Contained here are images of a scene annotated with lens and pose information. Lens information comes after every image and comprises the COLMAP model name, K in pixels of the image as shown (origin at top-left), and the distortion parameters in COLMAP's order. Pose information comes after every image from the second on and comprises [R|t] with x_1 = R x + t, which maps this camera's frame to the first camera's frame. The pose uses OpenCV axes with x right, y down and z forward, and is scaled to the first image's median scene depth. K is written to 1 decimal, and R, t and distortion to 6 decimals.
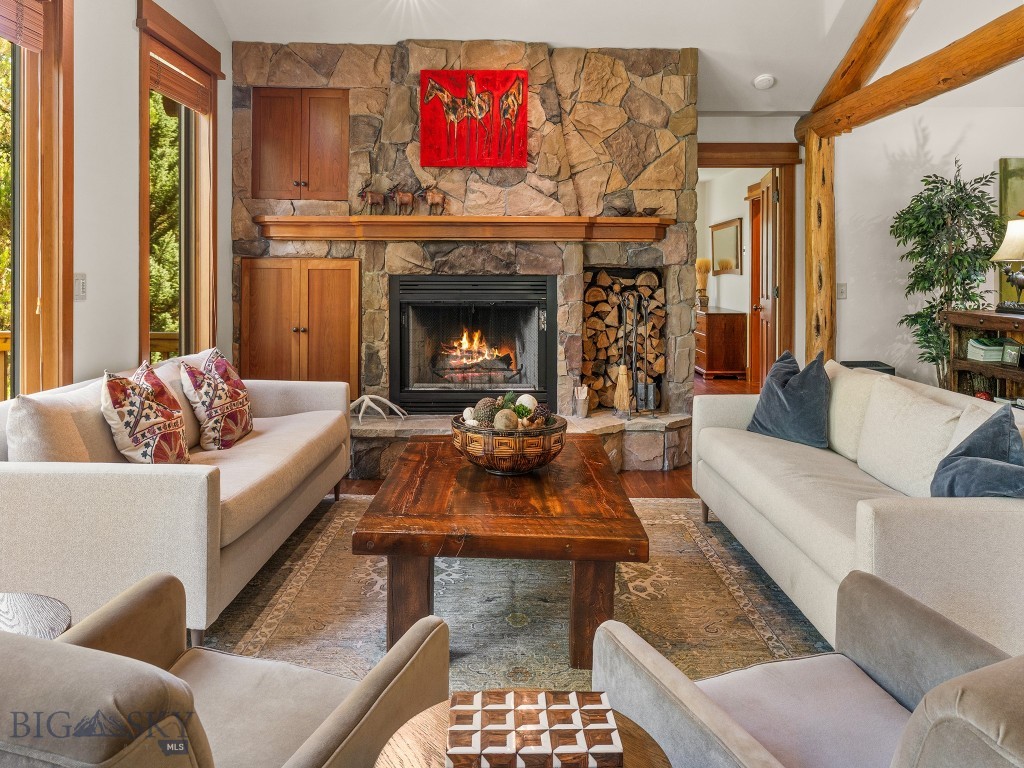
lens RADIAL K [[749.8, 0, 513.5], [0, 749.8, 278.5], [0, 0, 1]] dist [-0.004732, -0.001699]
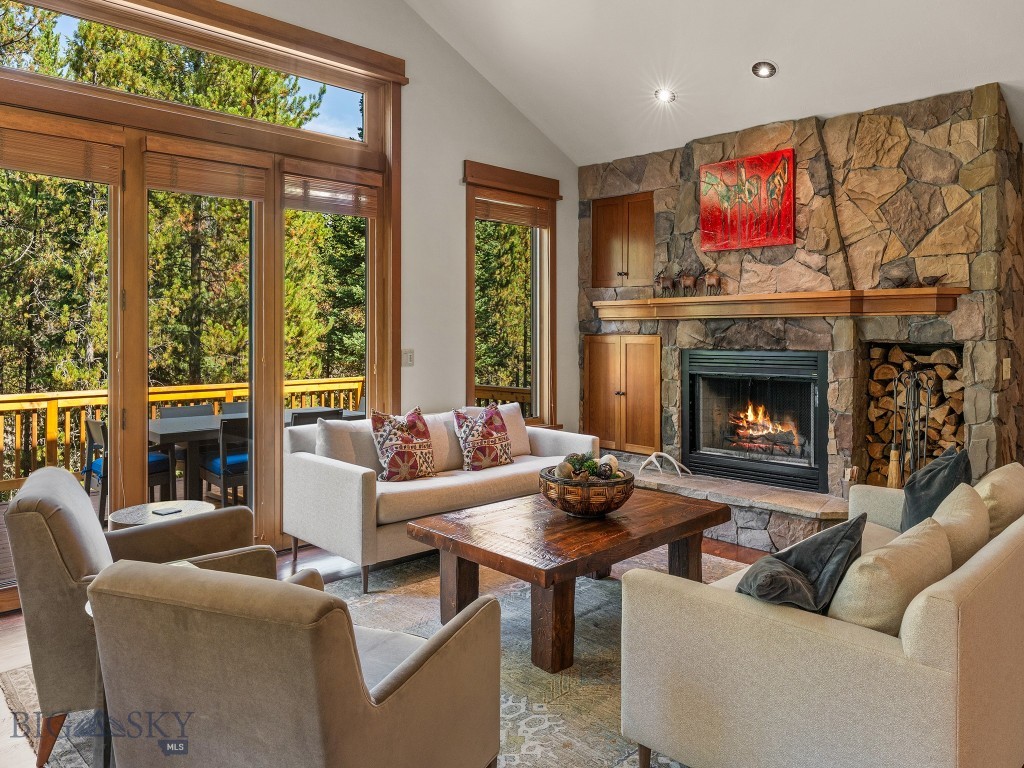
lens RADIAL K [[736.1, 0, 523.1], [0, 736.1, 335.4], [0, 0, 1]] dist [0.001252, 0.002559]
pose [[0.699074, -0.003565, -0.715041, 0.466204], [-0.002866, 0.999966, -0.007788, -0.016396], [0.715044, 0.007494, 0.699039, 0.046661]]
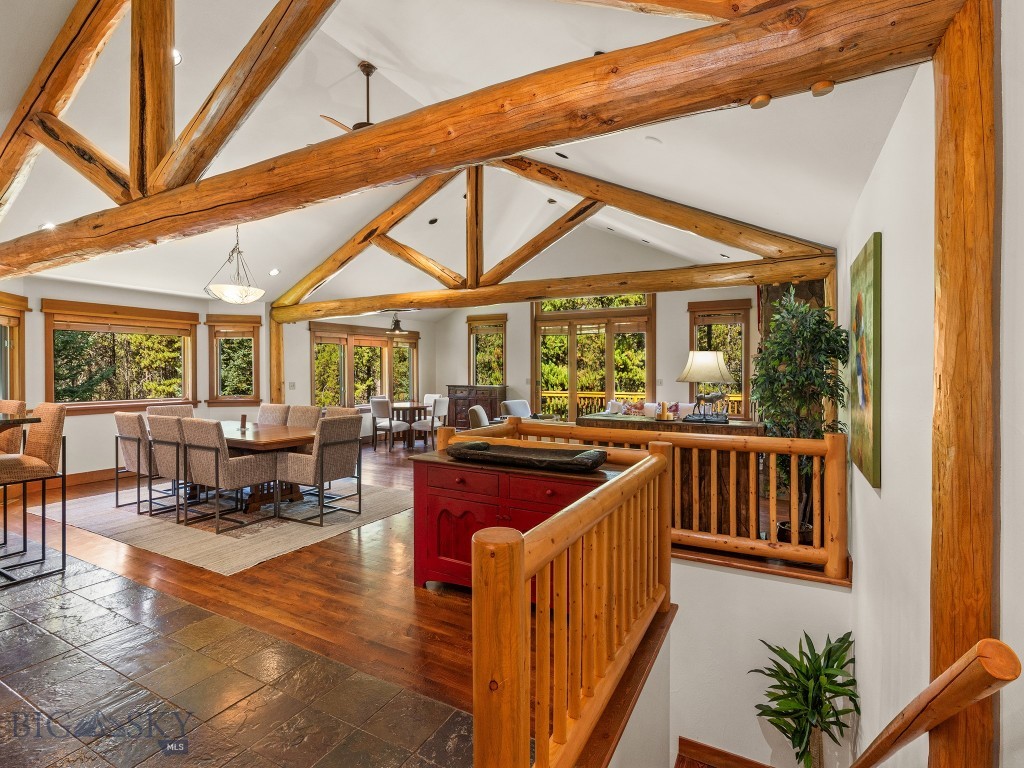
lens RADIAL K [[501.8, 0, 512.0], [0, 501.8, 384.0], [0, 0, 1]] dist [0.000340, -0.000088]
pose [[-0.478943, 0.024183, -0.877513, 1.519815], [-0.007669, 0.999467, 0.031730, -0.042742], [0.877812, 0.021926, -0.478503, 1.056401]]
